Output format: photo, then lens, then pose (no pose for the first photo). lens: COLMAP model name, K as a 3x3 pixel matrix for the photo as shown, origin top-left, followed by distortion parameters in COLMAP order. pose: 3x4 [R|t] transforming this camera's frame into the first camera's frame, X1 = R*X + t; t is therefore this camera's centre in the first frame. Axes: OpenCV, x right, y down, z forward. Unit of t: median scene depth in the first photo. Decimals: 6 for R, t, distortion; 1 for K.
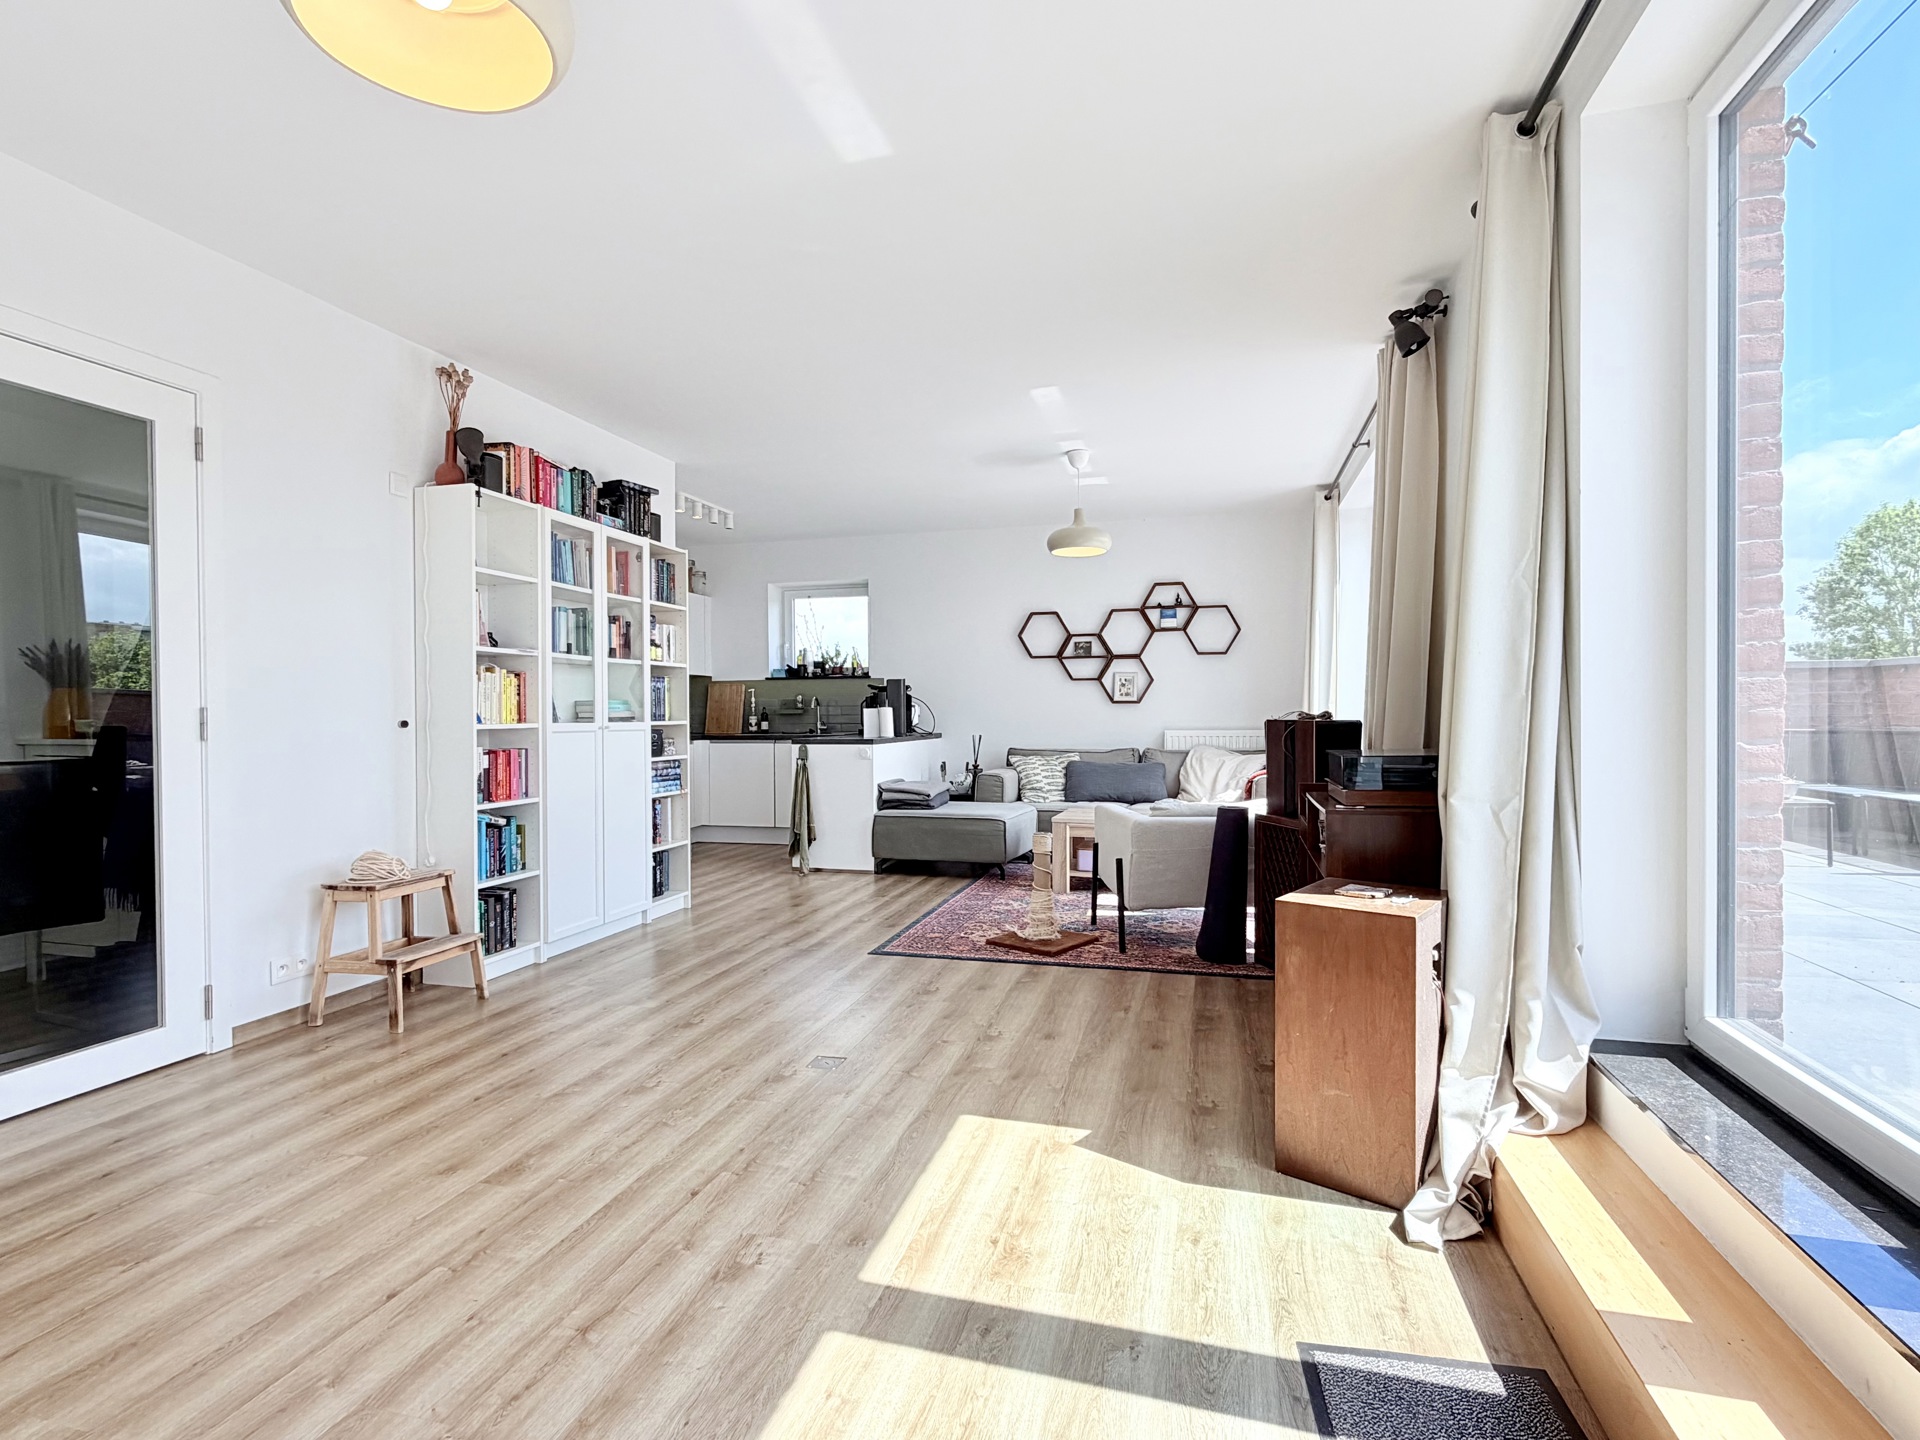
lens RADIAL K [[937.0, 0, 958.2], [0, 937.0, 719.8], [0, 0, 1]] dist [-0.000091, -0.000292]
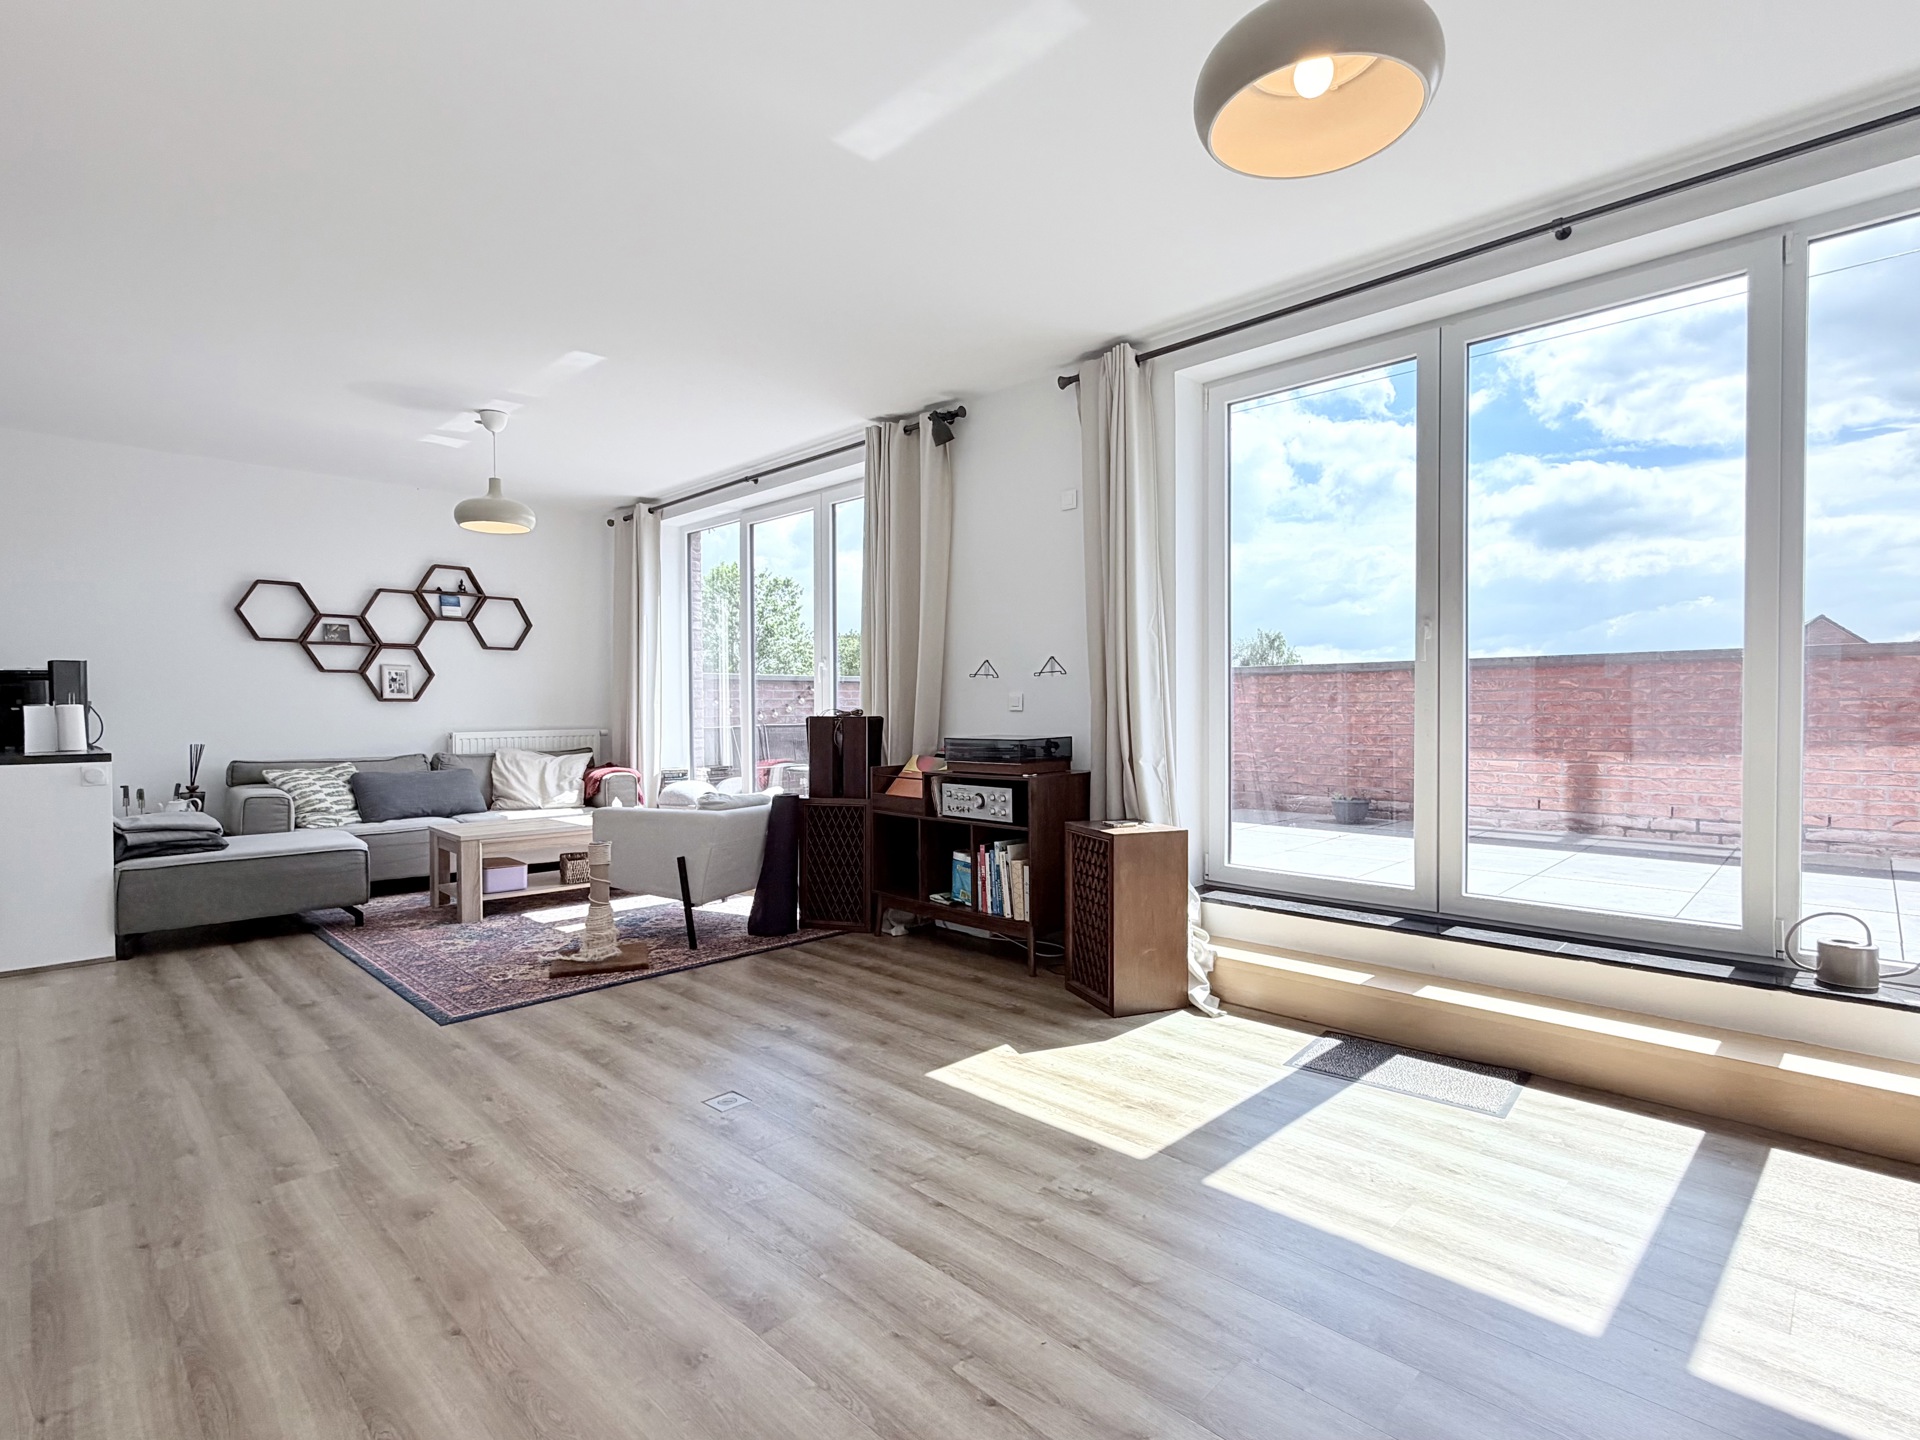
lens RADIAL K [[937.0, 0, 964.9], [0, 937.0, 720.2], [0, 0, 1]] dist [-0.000091, -0.000292]
pose [[0.484196, -0.008333, 0.874920, -0.560215], [0.009944, 0.999942, 0.004020, 0.001731], [-0.874903, 0.006753, 0.484251, 0.256116]]
